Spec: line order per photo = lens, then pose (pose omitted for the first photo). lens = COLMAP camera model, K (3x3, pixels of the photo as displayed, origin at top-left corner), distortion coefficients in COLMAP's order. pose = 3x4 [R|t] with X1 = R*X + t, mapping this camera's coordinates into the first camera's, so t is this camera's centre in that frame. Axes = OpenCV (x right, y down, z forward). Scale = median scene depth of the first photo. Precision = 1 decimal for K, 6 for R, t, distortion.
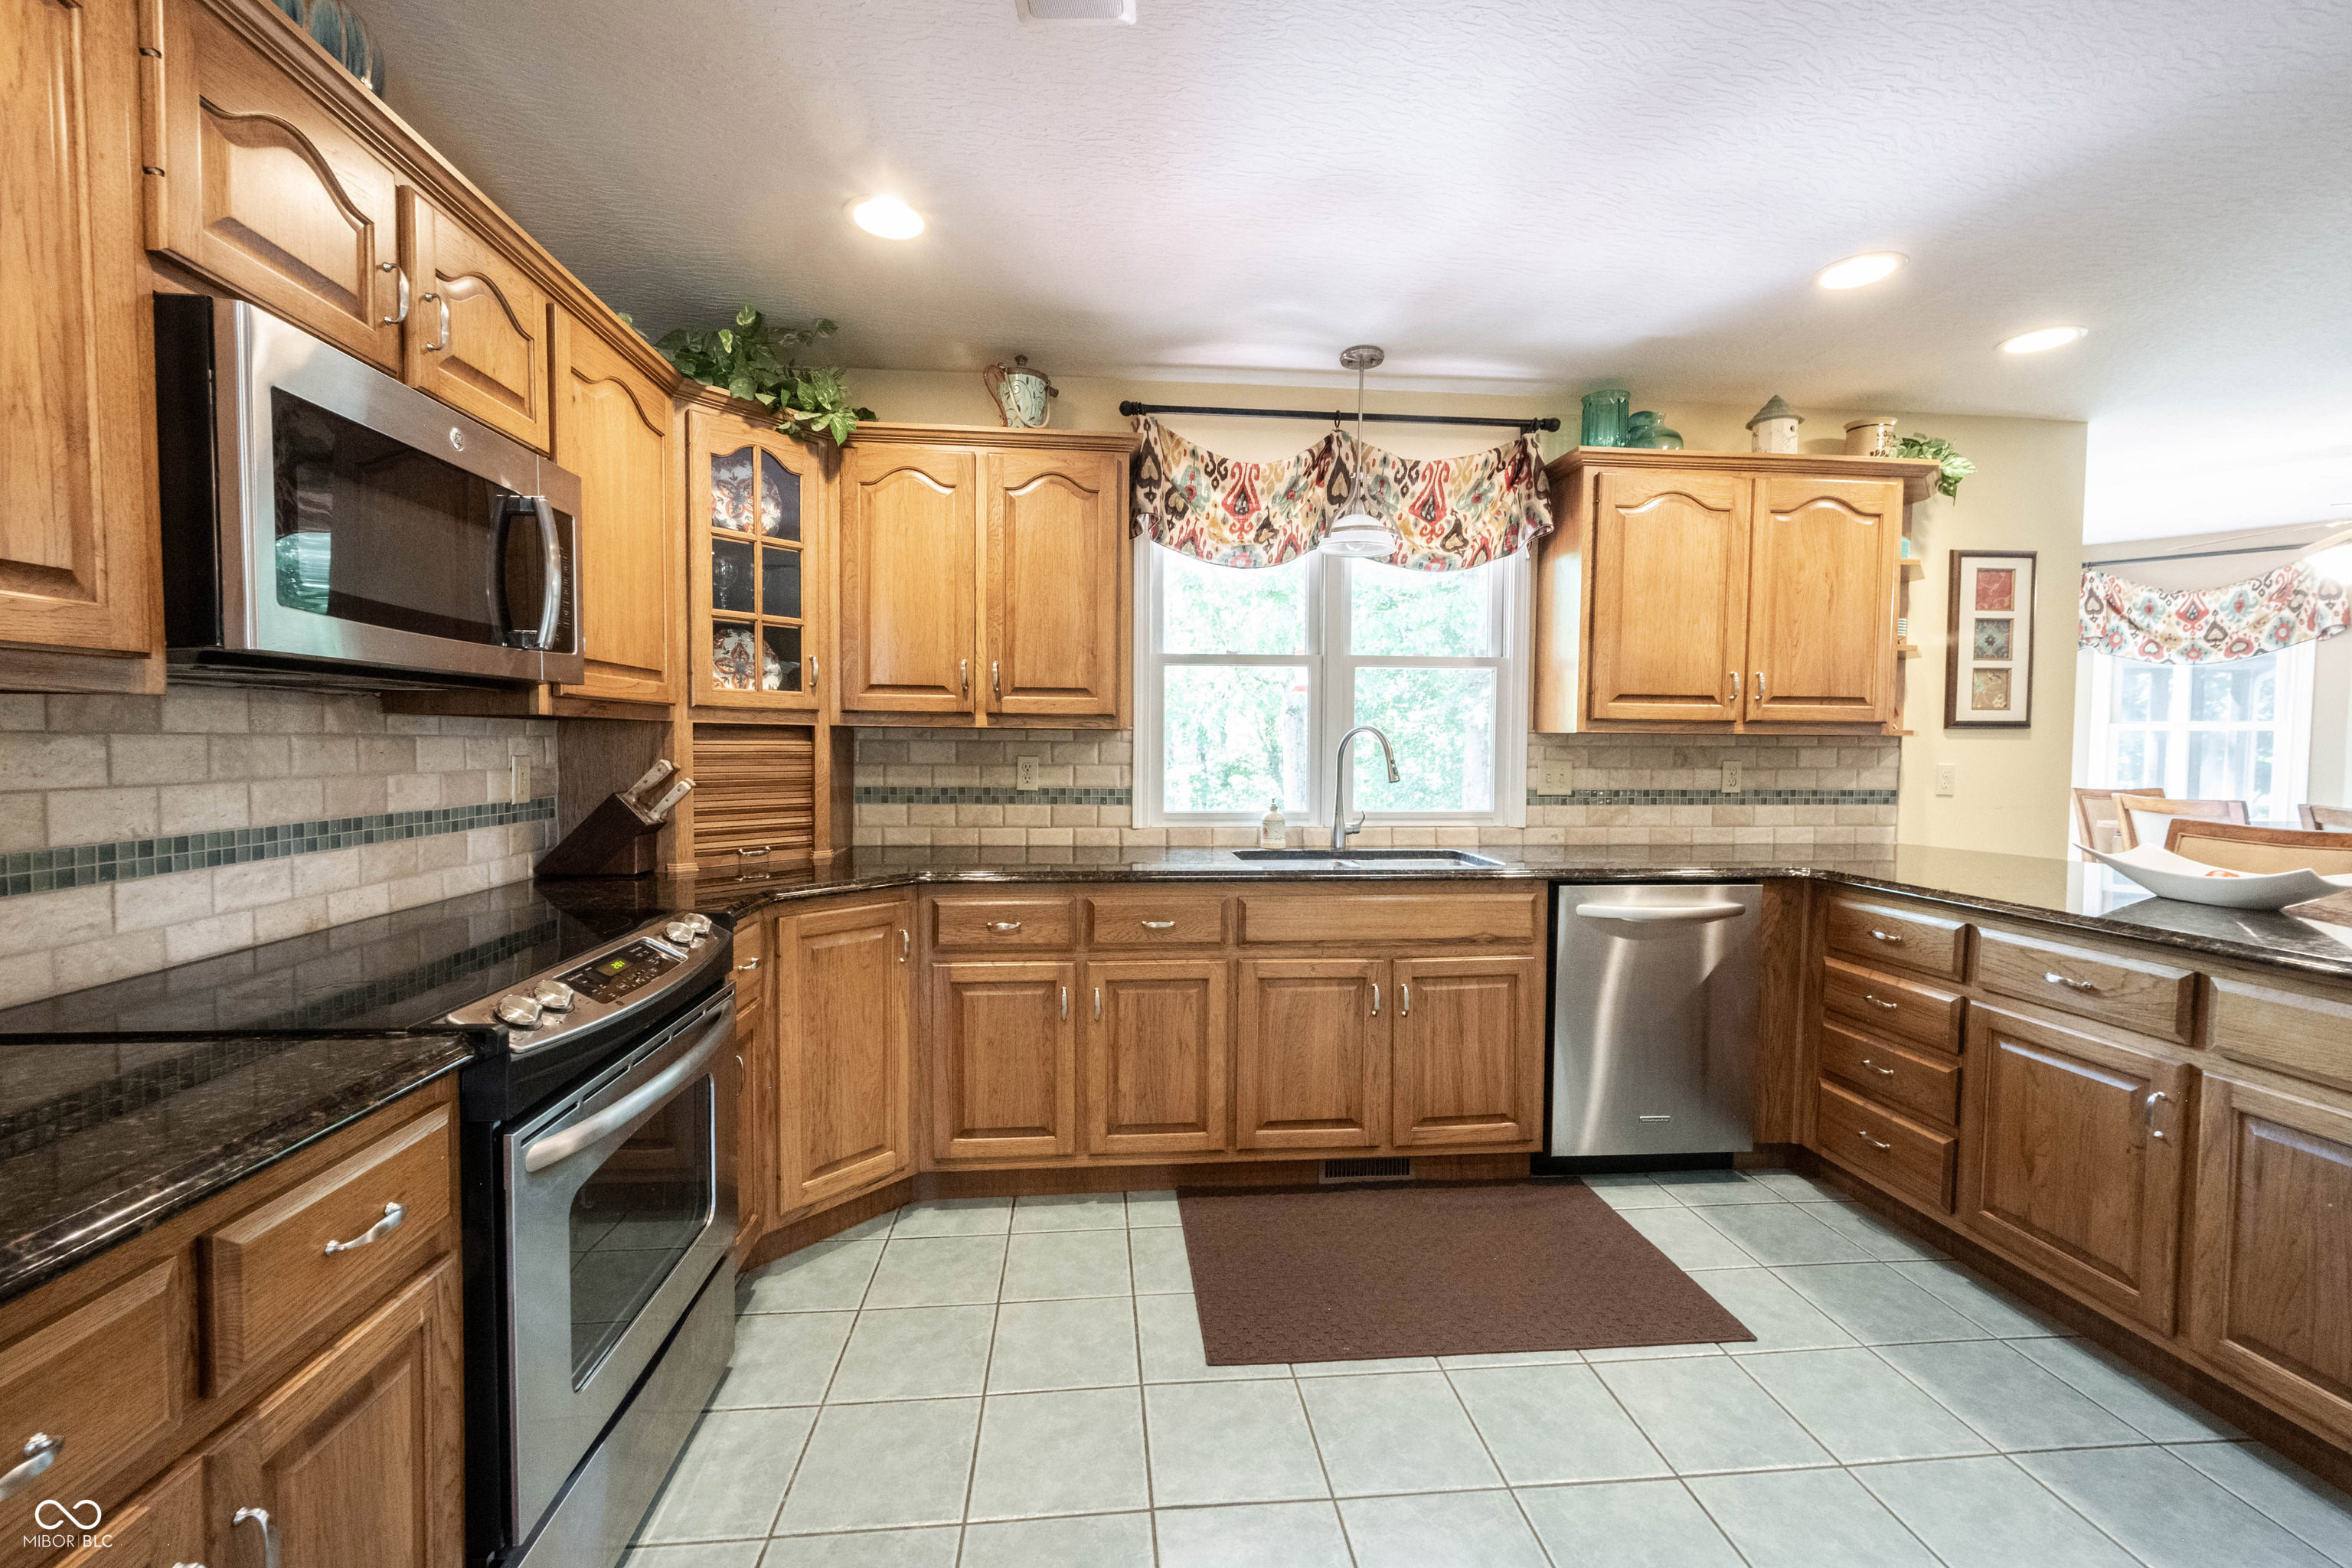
lens RADIAL K [[941.3, 0, 1176.0], [0, 941.3, 784.0], [0, 0, 1]] dist [-0.001274, -0.000085]
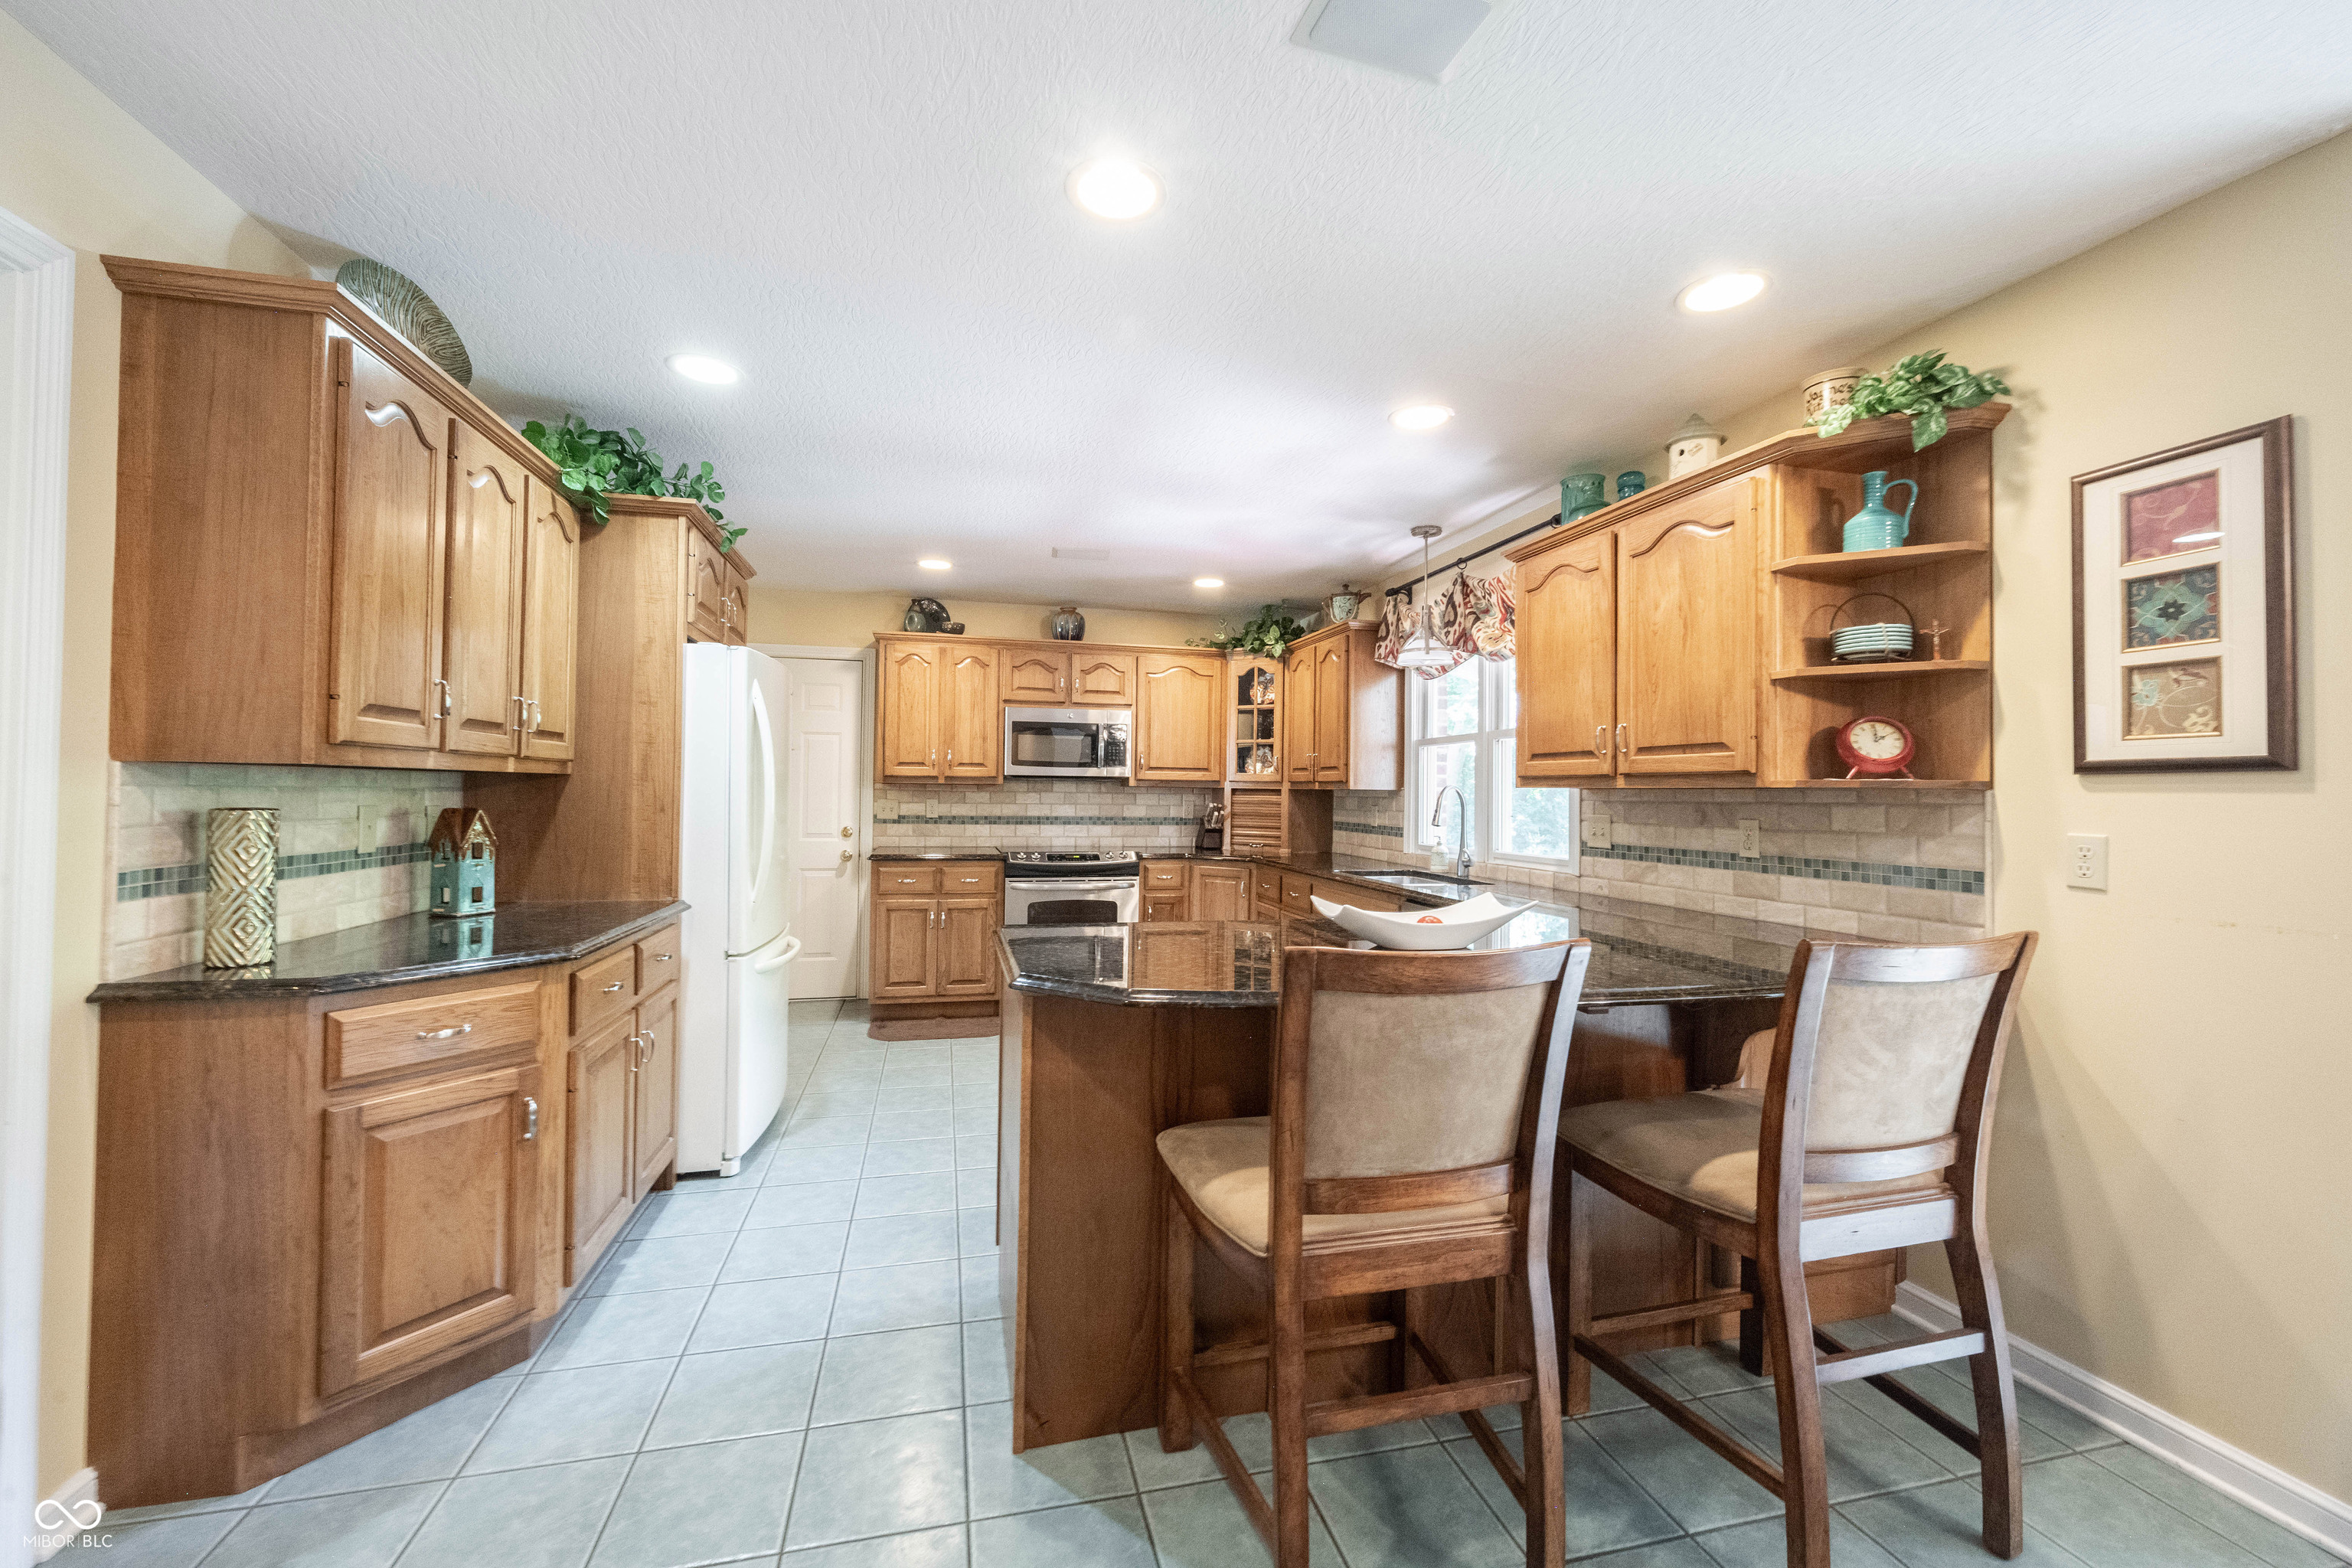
lens RADIAL K [[941.3, 0, 1176.0], [0, 941.3, 784.0], [0, 0, 1]] dist [-0.001274, -0.000085]
pose [[0.156462, -0.014907, -0.987571, 1.351764], [-0.055212, 0.998191, -0.023814, -0.007948], [0.986140, 0.058252, 0.155356, 0.361993]]
